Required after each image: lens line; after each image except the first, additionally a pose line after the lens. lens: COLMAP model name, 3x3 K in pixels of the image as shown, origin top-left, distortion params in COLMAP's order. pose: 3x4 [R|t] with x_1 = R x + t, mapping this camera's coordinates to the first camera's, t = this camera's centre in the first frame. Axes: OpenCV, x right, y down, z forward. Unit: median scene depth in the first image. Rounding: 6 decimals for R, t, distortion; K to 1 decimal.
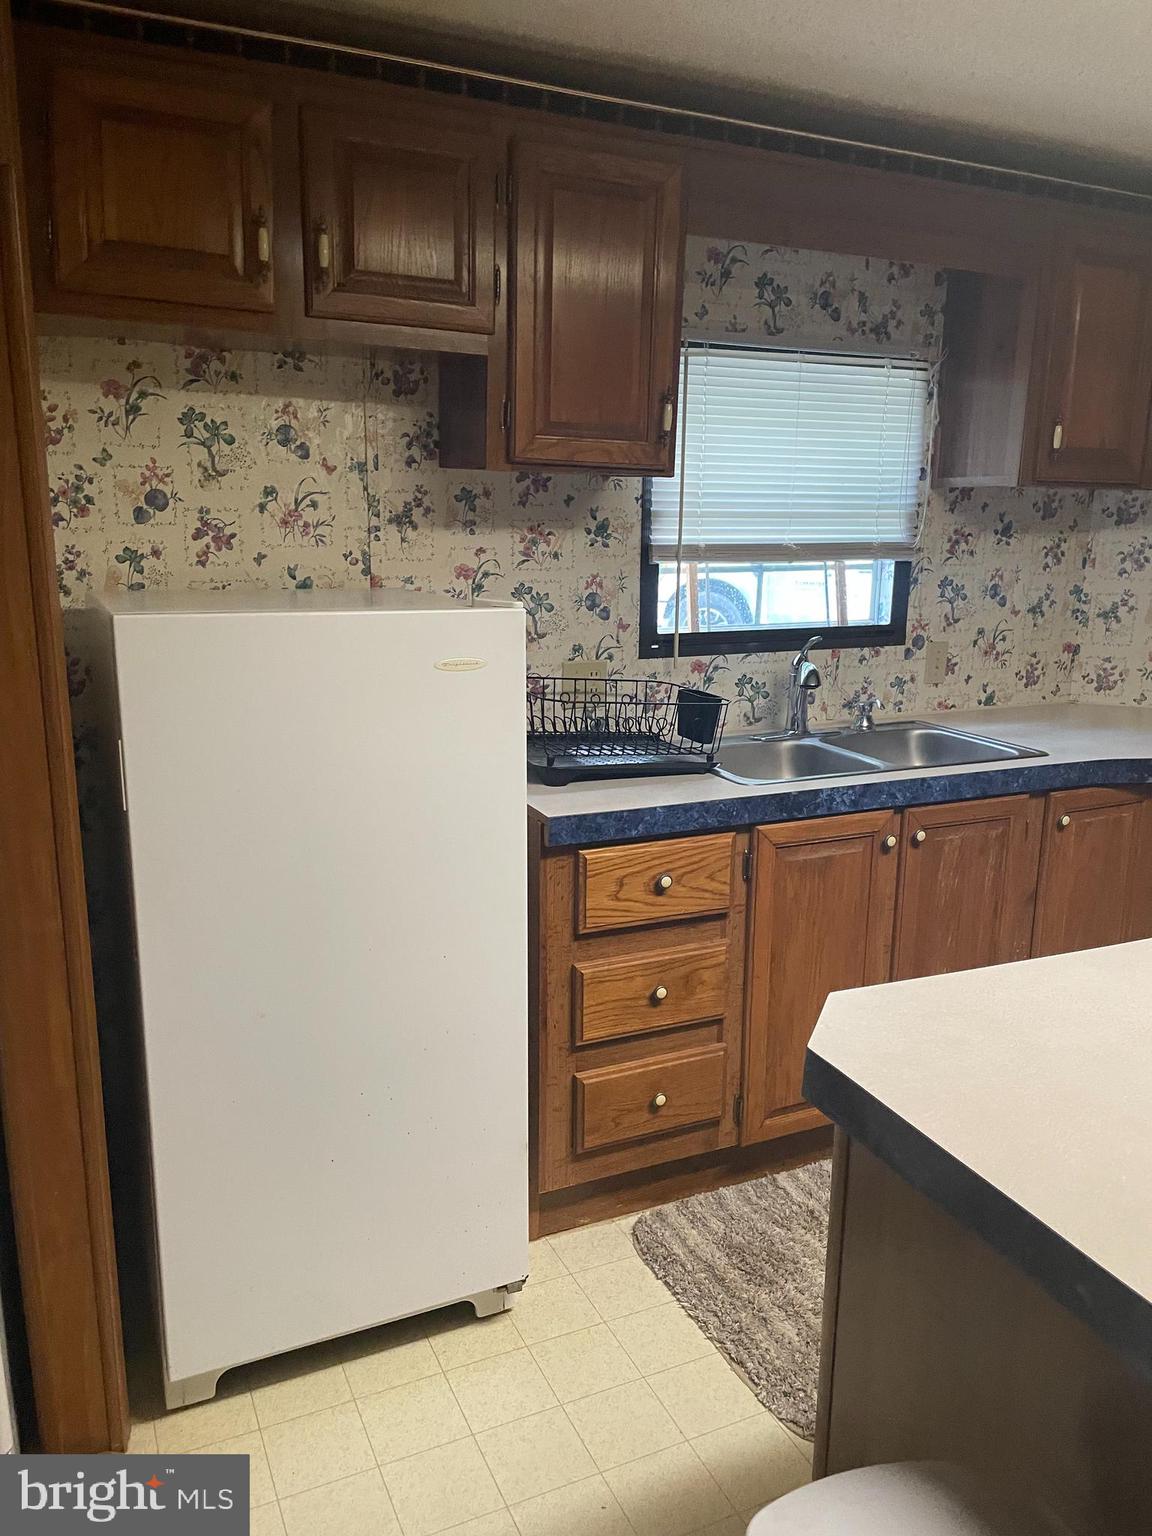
lens RADIAL K [[1162.5, 0, 602.9], [0, 1162.5, 780.8], [0, 0, 1]] dist [0.088331, -0.122212]
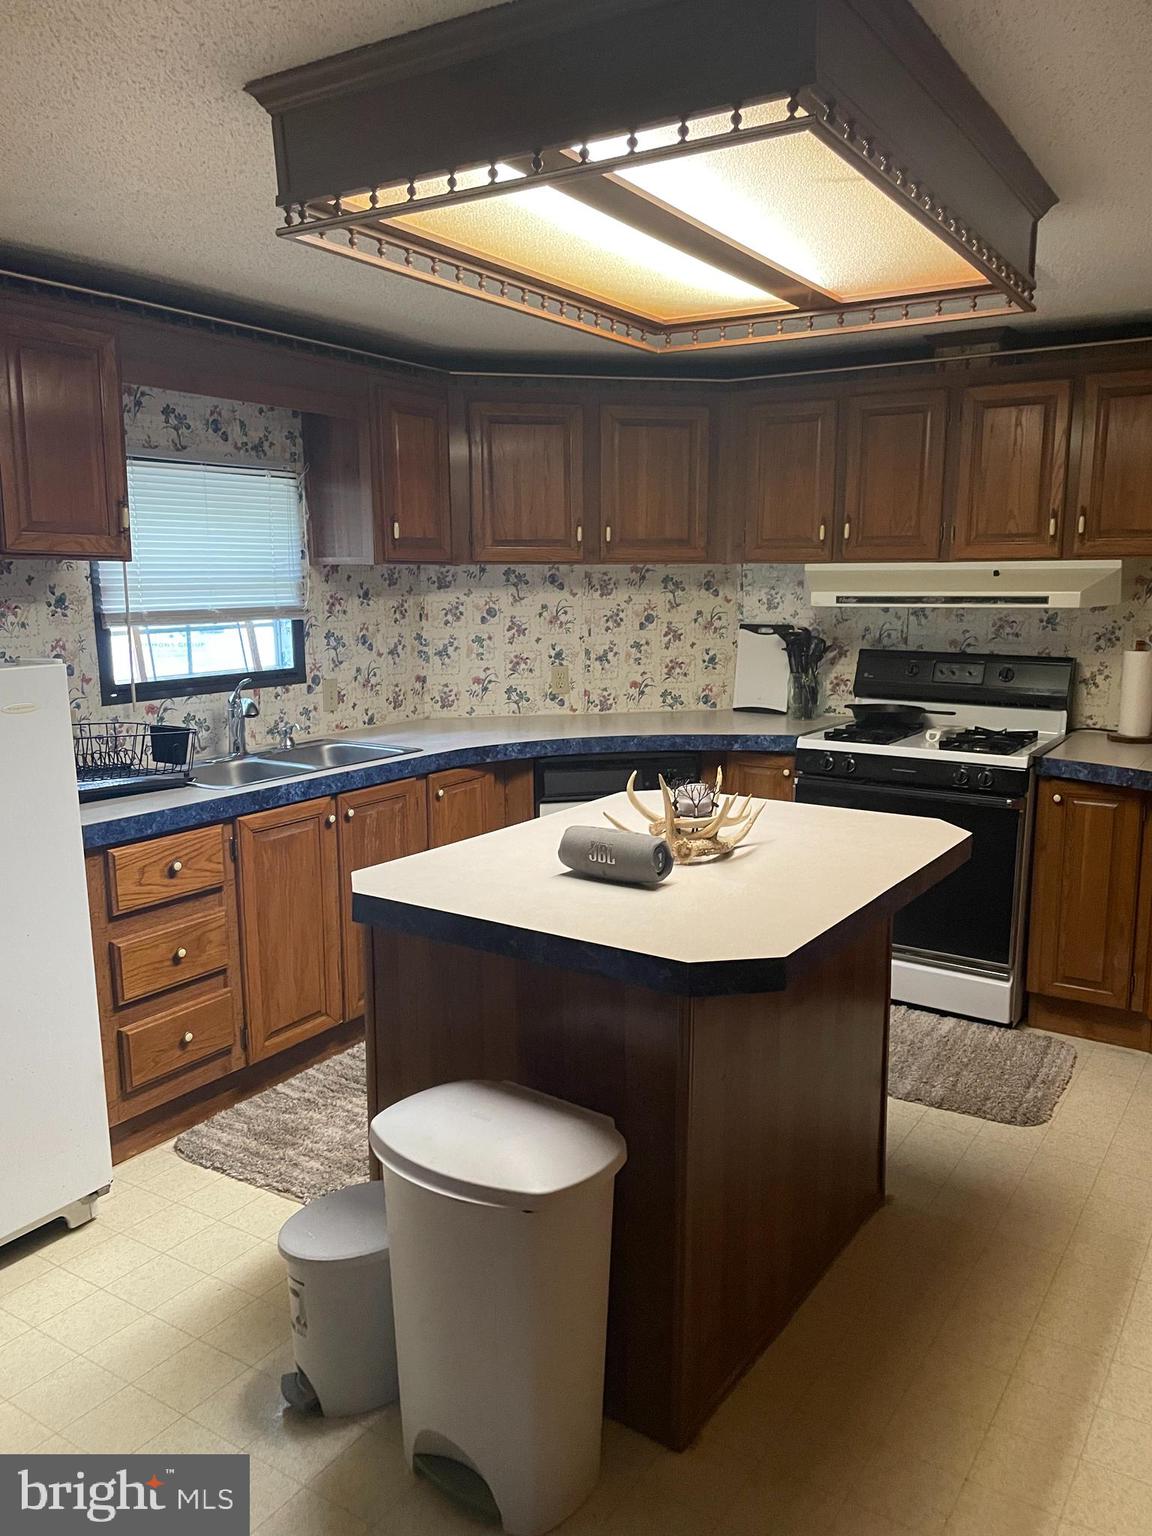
lens RADIAL K [[1162.5, 0, 580.1], [0, 1162.5, 778.3], [0, 0, 1]] dist [0.088331, -0.122212]
pose [[0.853181, -0.111886, 0.509474, -0.183390], [0.137428, 0.990431, -0.012632, 0.055873], [-0.503185, 0.080794, 0.860393, -0.313873]]
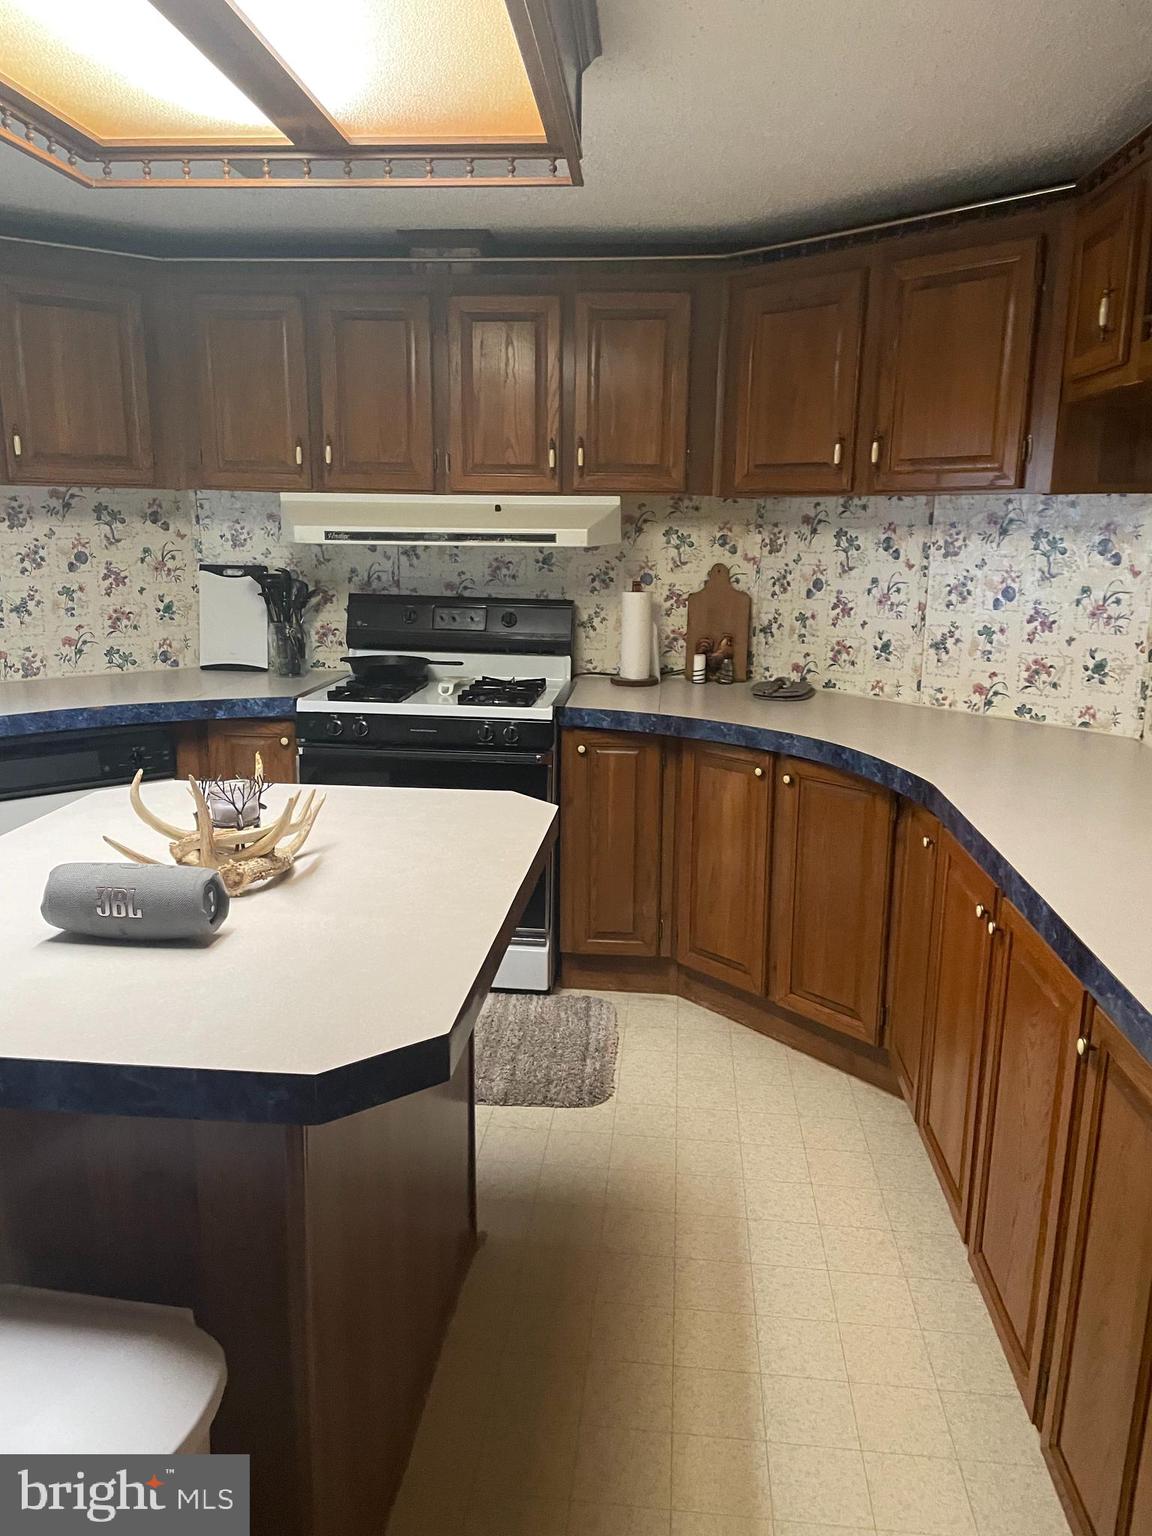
lens RADIAL K [[1162.5, 0, 573.5], [0, 1162.5, 779.5], [0, 0, 1]] dist [0.088331, -0.122212]
pose [[0.512430, -0.201024, 0.834868, -0.099893], [0.195981, 0.973933, 0.114219, 0.022573], [-0.836066, 0.105089, 0.538470, -0.097746]]
